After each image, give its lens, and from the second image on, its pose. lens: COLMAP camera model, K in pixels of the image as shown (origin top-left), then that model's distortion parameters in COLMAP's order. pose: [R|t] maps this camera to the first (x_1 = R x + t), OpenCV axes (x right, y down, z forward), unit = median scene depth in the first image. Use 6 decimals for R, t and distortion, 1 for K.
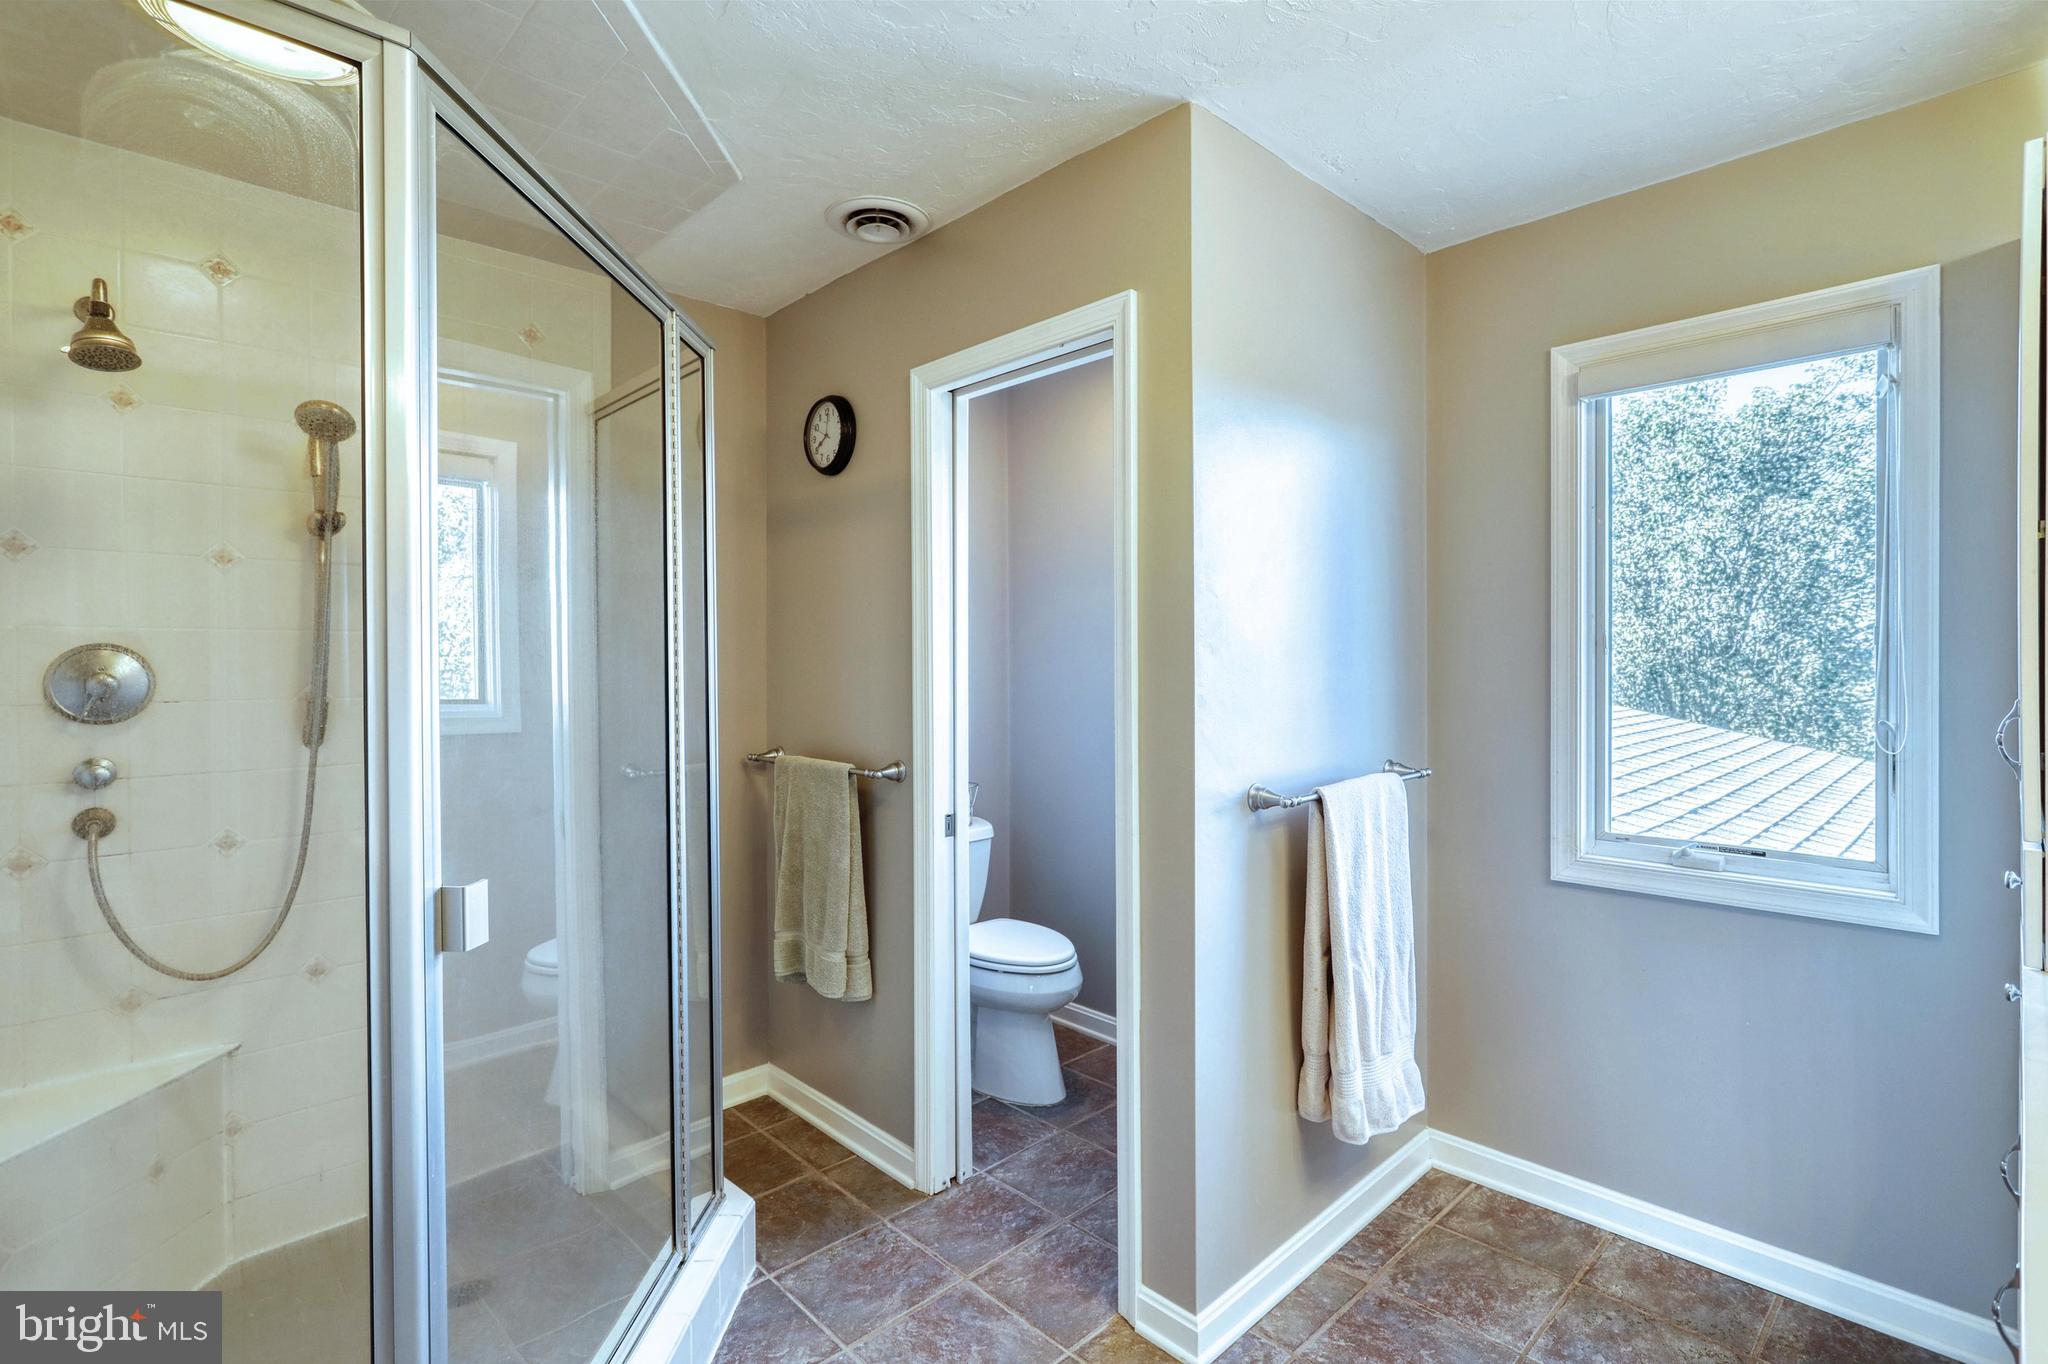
lens RADIAL K [[963.1, 0, 1024.4], [0, 963.1, 674.2], [0, 0, 1]] dist [-0.002075, 0.002821]
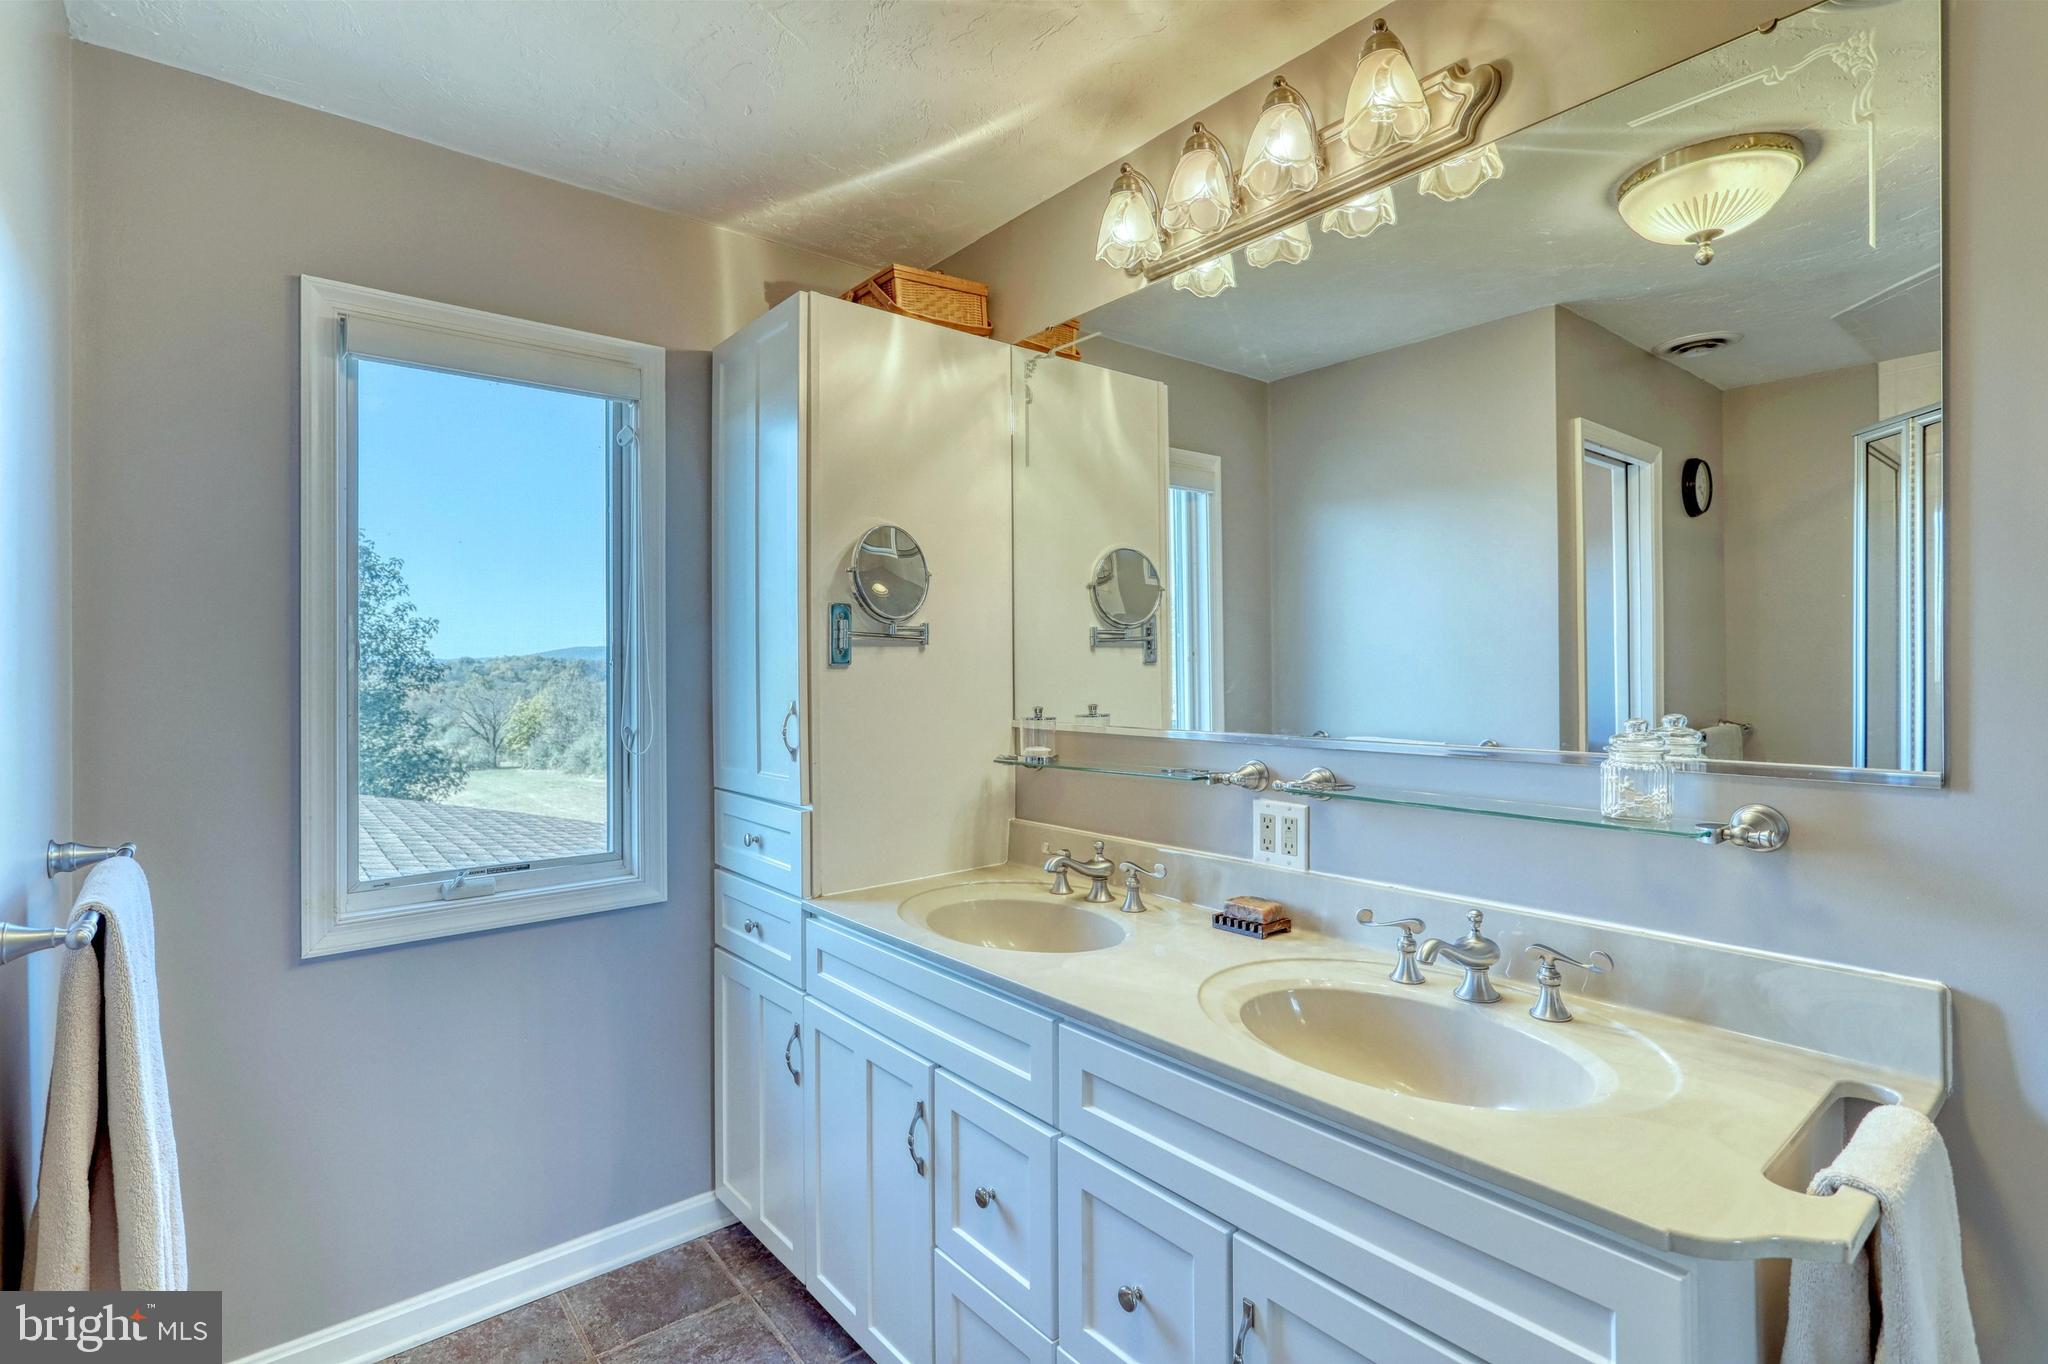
lens RADIAL K [[963.1, 0, 1021.9], [0, 963.1, 673.9], [0, 0, 1]] dist [-0.002075, 0.002821]
pose [[0.085792, 0.002829, 0.996309, -0.200853], [0.018311, 0.999823, -0.004416, -0.000554], [-0.996145, 0.018622, 0.085725, 0.412490]]
